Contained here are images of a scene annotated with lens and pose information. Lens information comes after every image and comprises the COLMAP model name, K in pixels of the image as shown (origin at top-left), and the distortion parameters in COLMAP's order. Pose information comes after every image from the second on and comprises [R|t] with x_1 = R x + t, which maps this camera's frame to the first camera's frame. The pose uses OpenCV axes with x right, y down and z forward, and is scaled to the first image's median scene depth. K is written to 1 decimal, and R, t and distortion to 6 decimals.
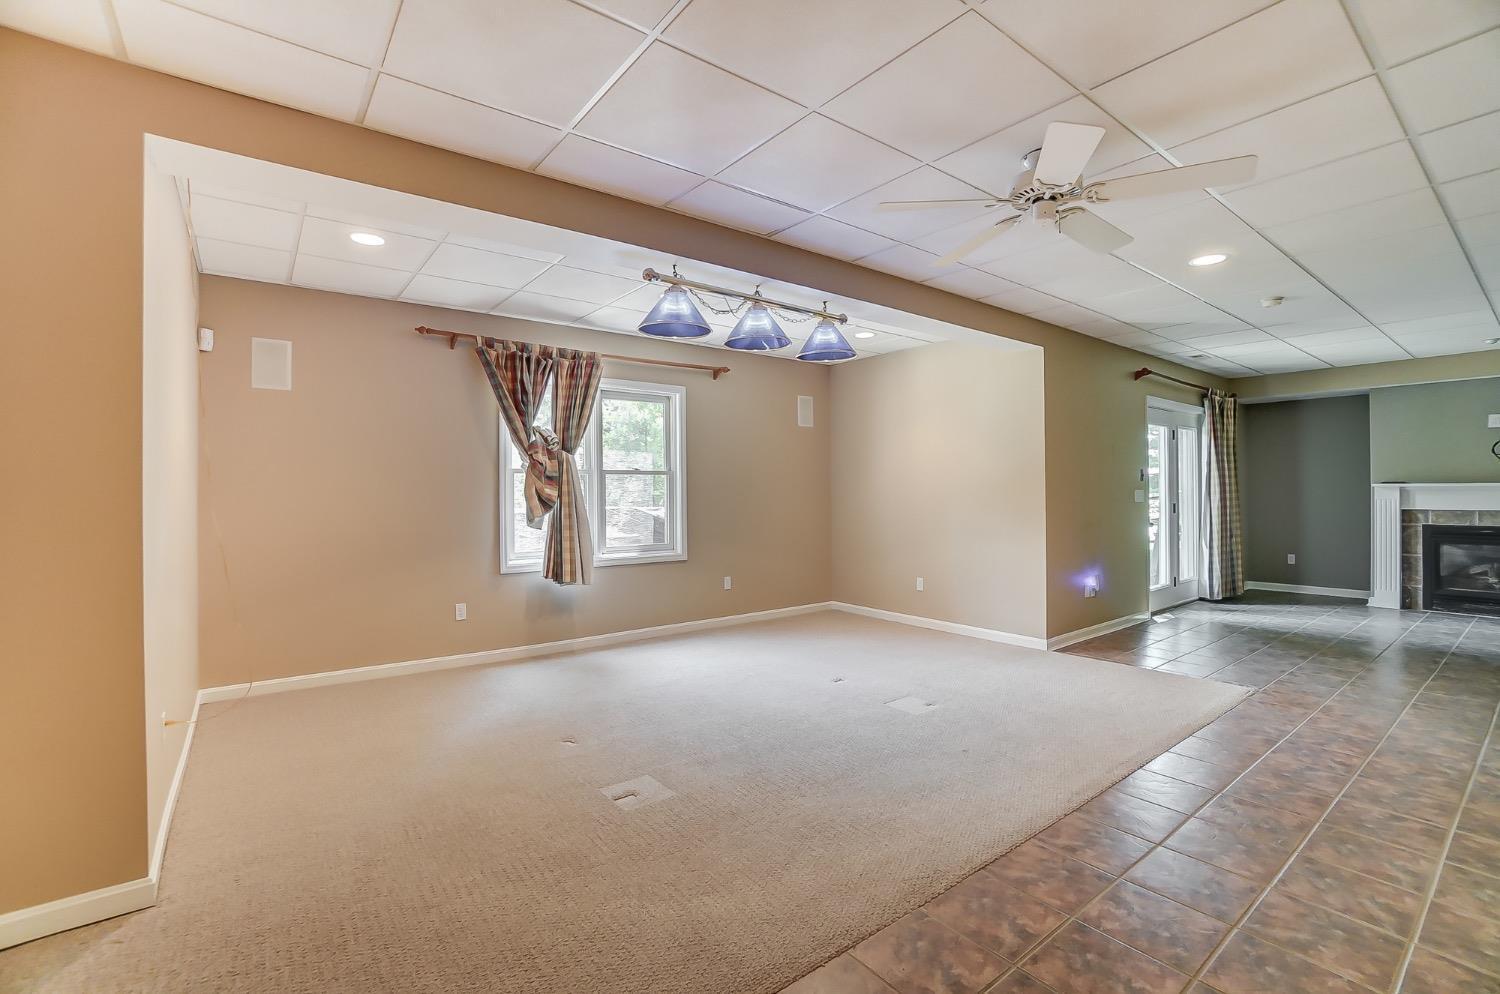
lens RADIAL K [[662.9, 0, 734.7], [0, 662.9, 485.6], [0, 0, 1]] dist [-0.059848, 0.026061]
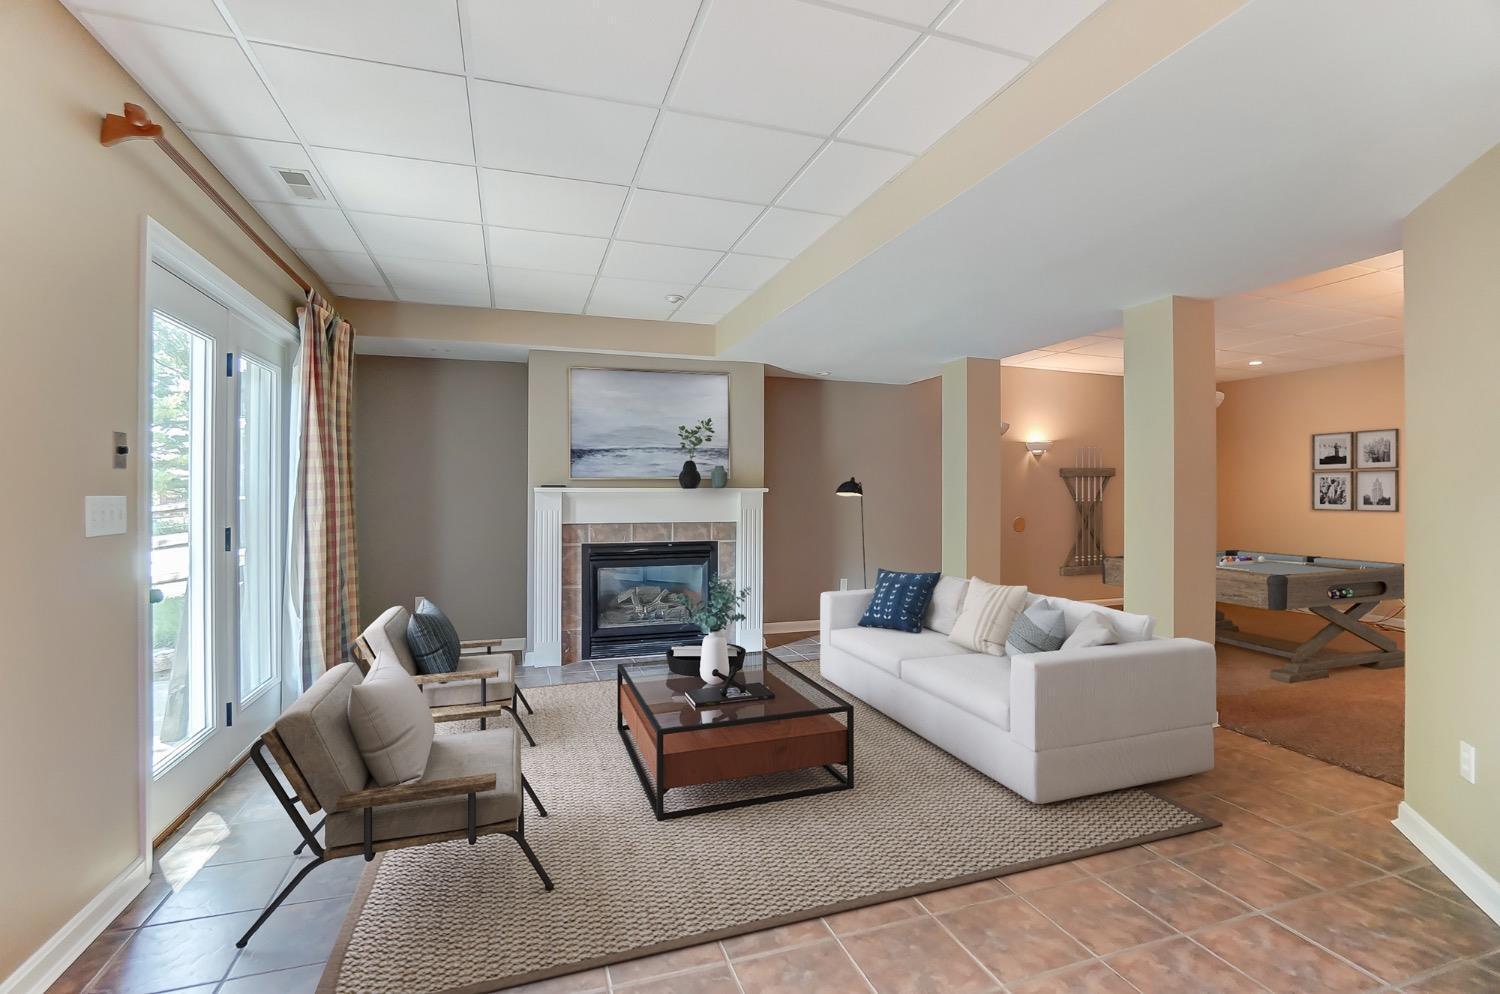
lens RADIAL K [[662.9, 0, 734.7], [0, 662.9, 485.6], [0, 0, 1]] dist [-0.059848, 0.026061]
pose [[0.318106, 0.017815, 0.947888, 0.376017], [-0.003980, 0.999840, -0.017456, 0.006117], [-0.948047, 0.001780, 0.318125, 0.540114]]
